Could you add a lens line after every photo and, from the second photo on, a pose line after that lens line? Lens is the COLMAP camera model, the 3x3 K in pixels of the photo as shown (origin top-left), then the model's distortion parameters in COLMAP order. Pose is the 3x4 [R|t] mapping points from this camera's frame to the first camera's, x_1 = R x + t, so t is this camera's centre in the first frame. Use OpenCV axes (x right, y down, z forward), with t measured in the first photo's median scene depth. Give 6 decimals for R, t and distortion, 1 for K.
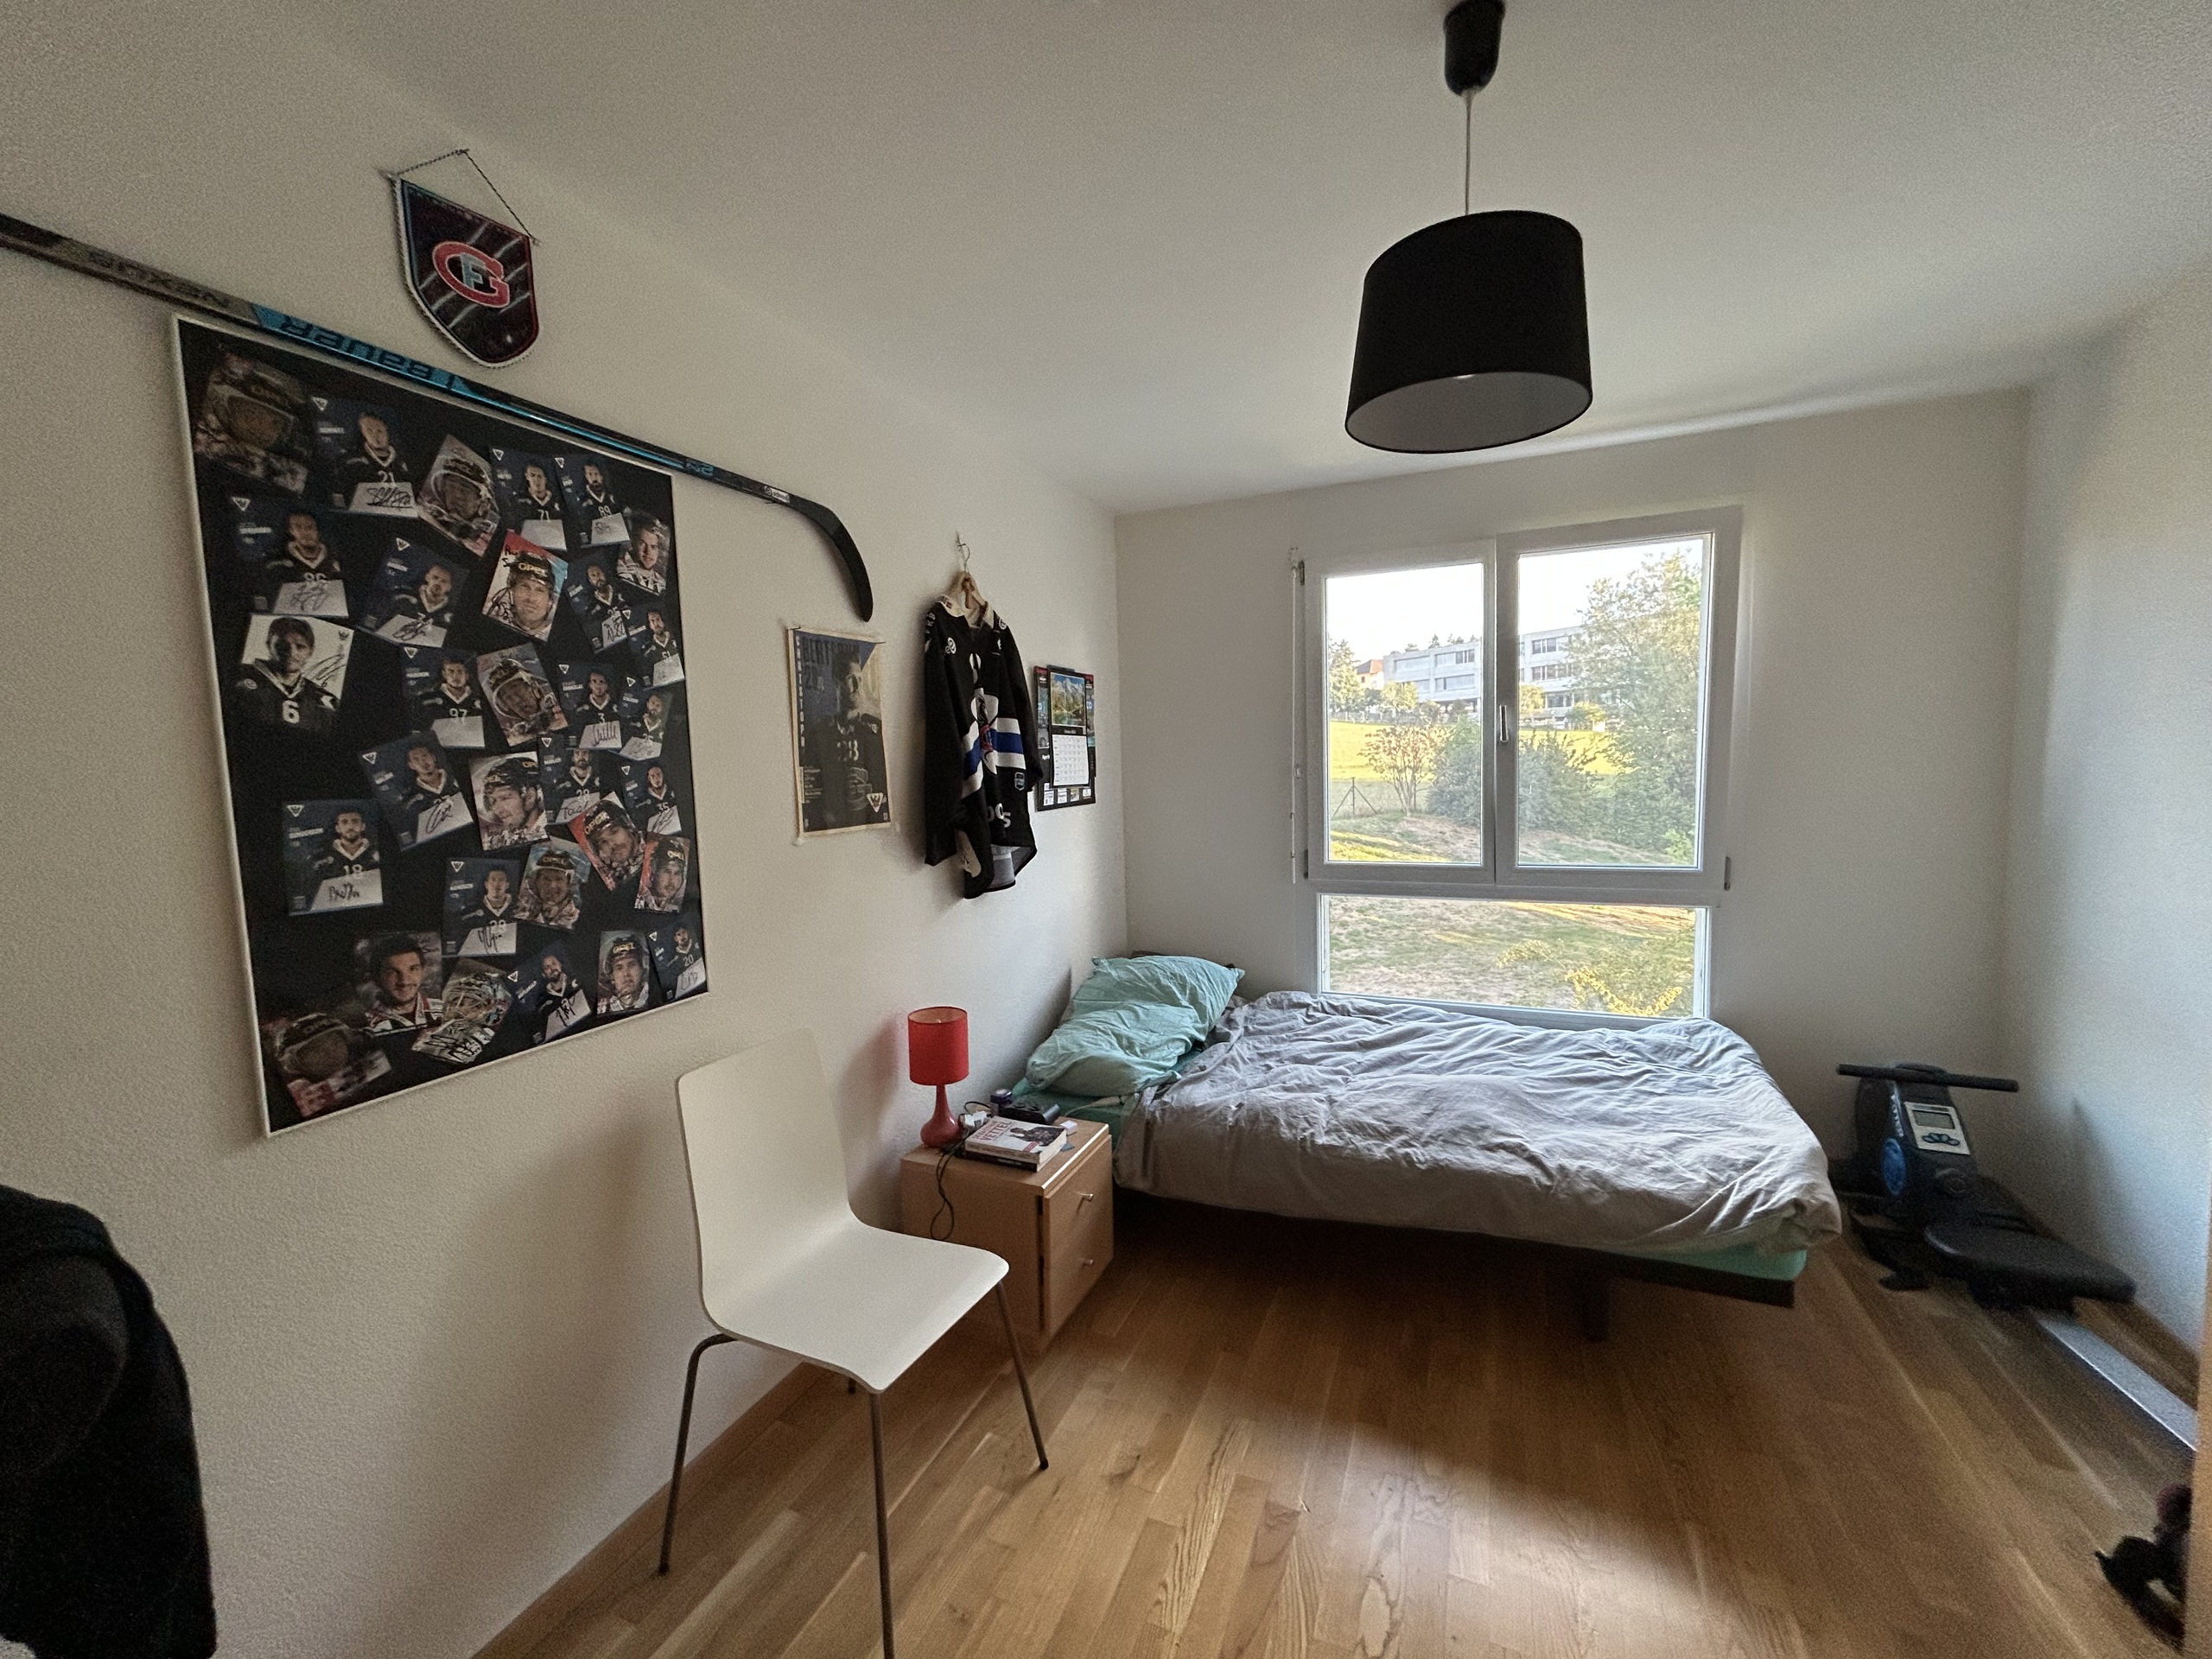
lens RADIAL K [[891.6, 0, 1116.6], [0, 891.6, 817.6], [0, 0, 1]] dist [0.026868, -0.011660]
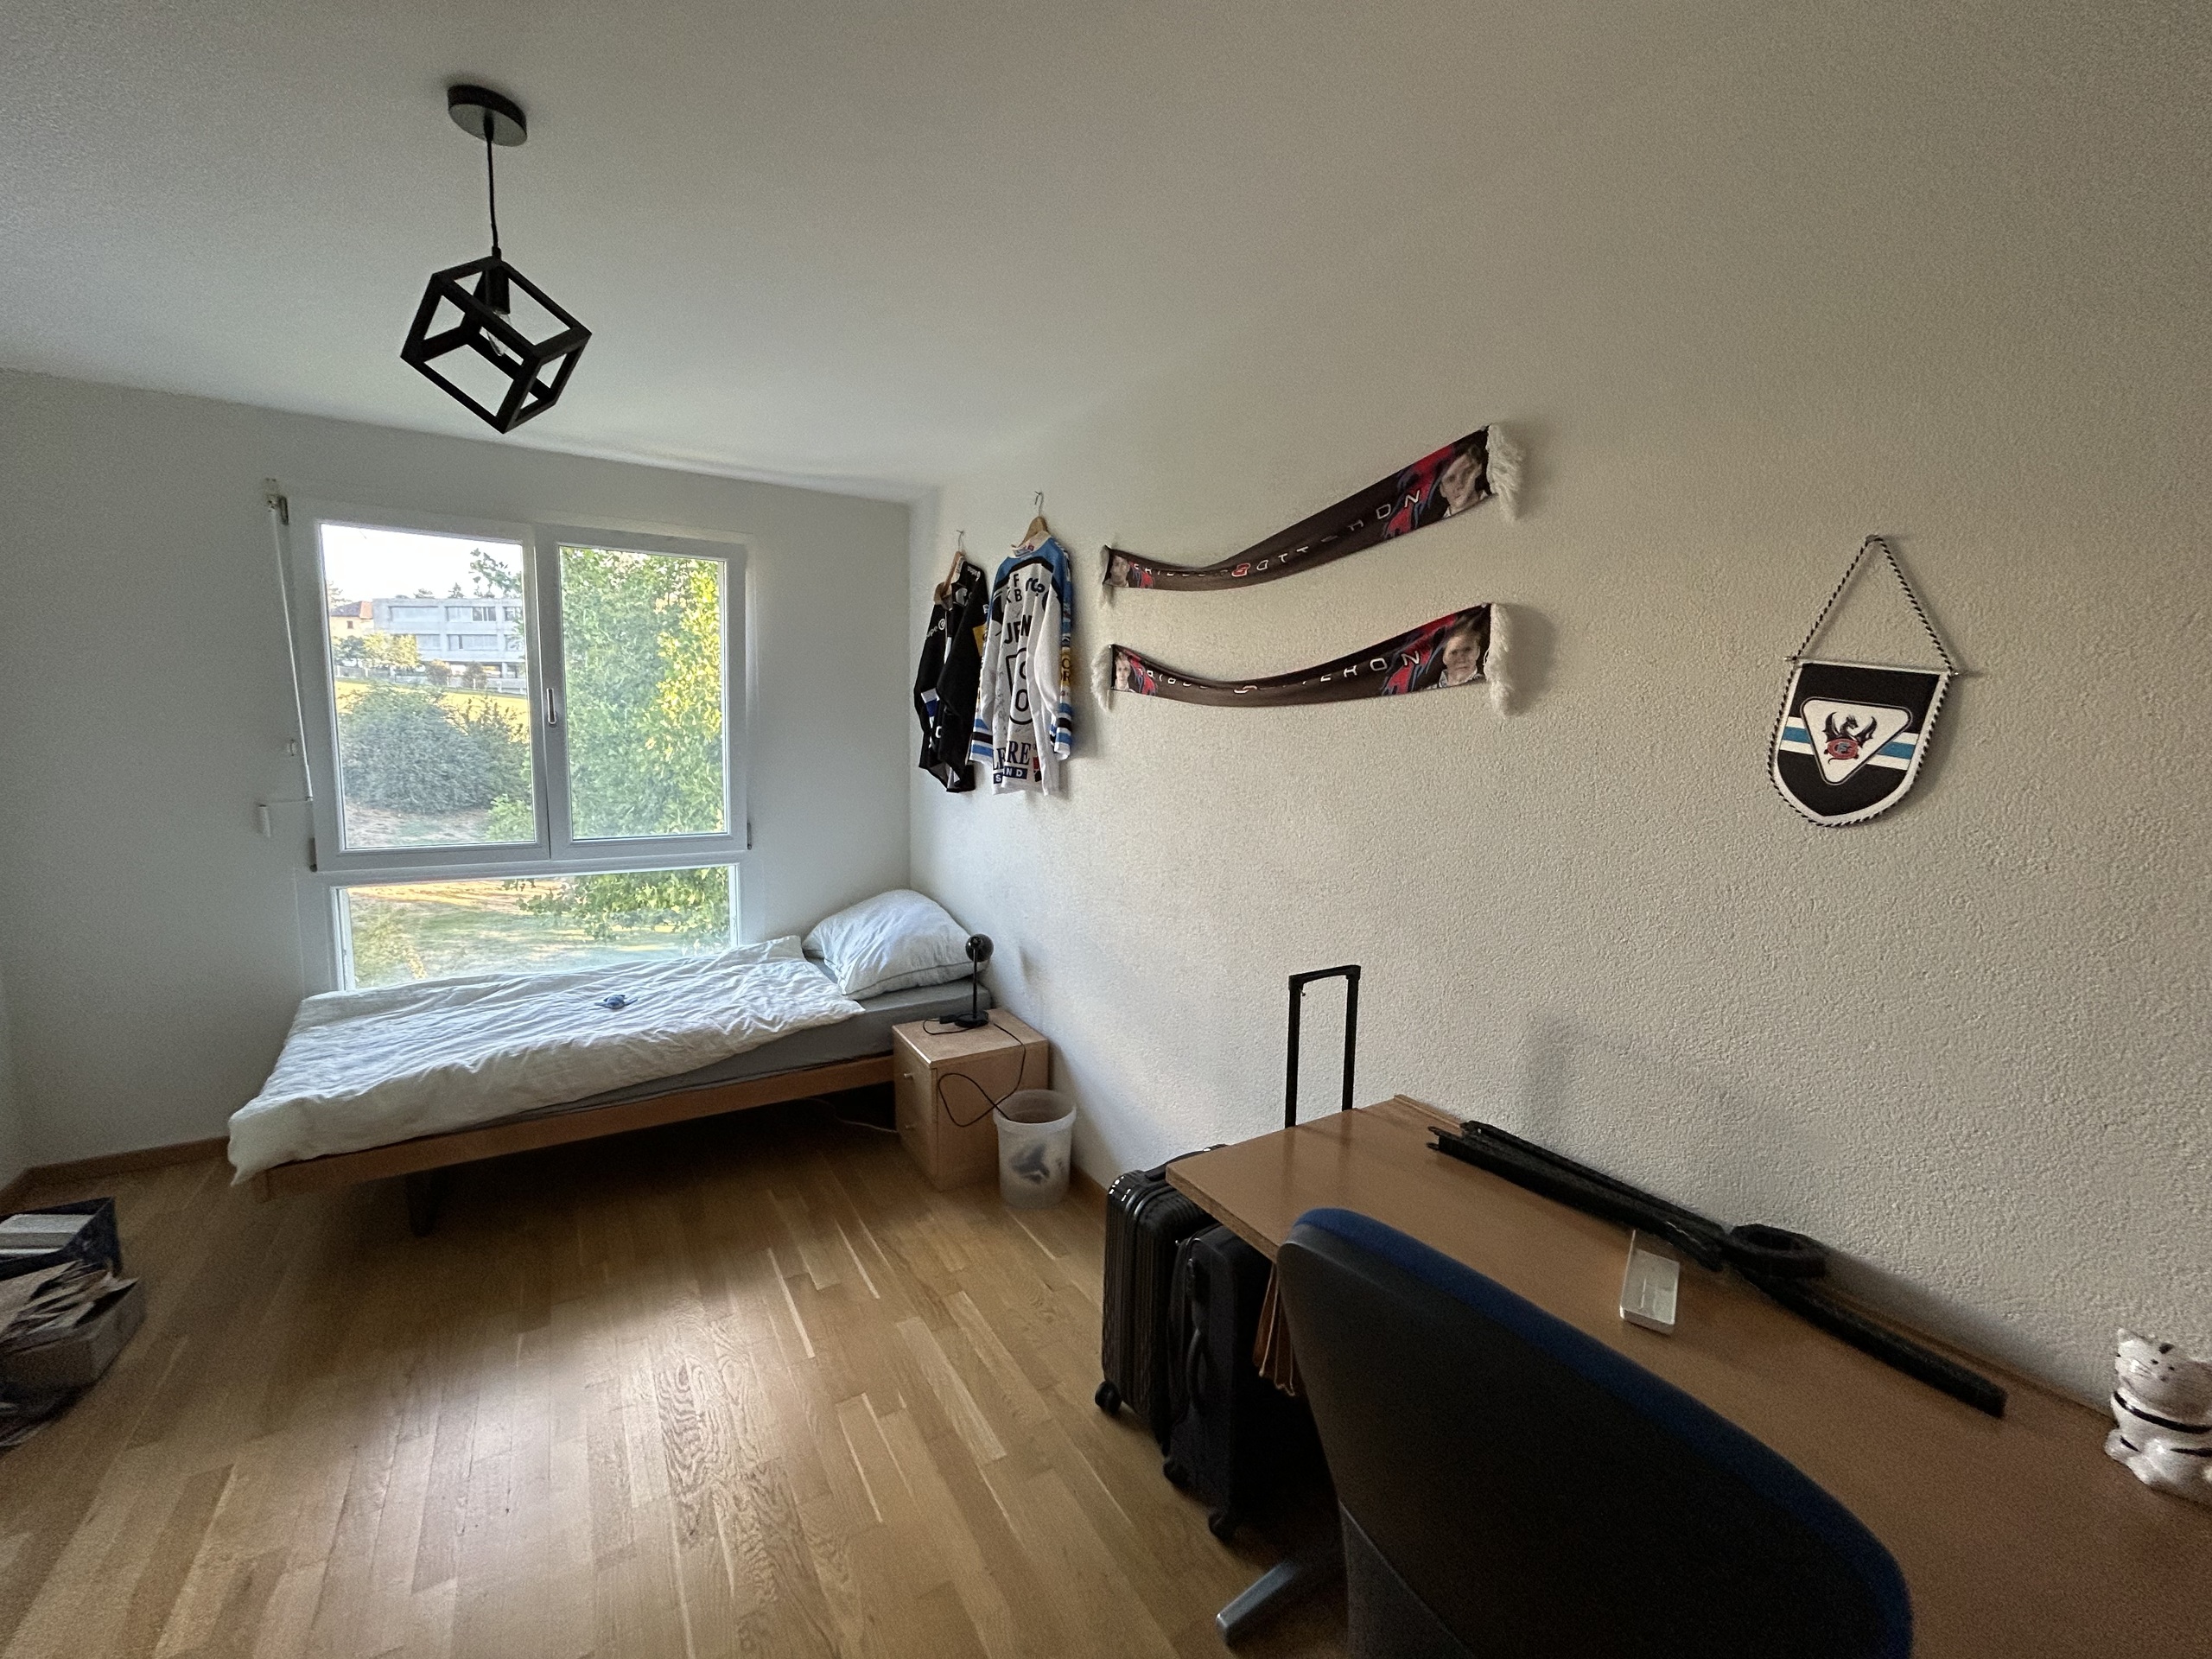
lens RADIAL K [[891.6, 0, 1116.6], [0, 891.6, 817.6], [0, 0, 1]] dist [0.026868, -0.011660]
pose [[0.556657, -0.043817, 0.829586, -0.077801], [0.018774, 0.999017, 0.040168, -0.003443], [-0.830530, -0.006785, 0.556932, -0.134966]]
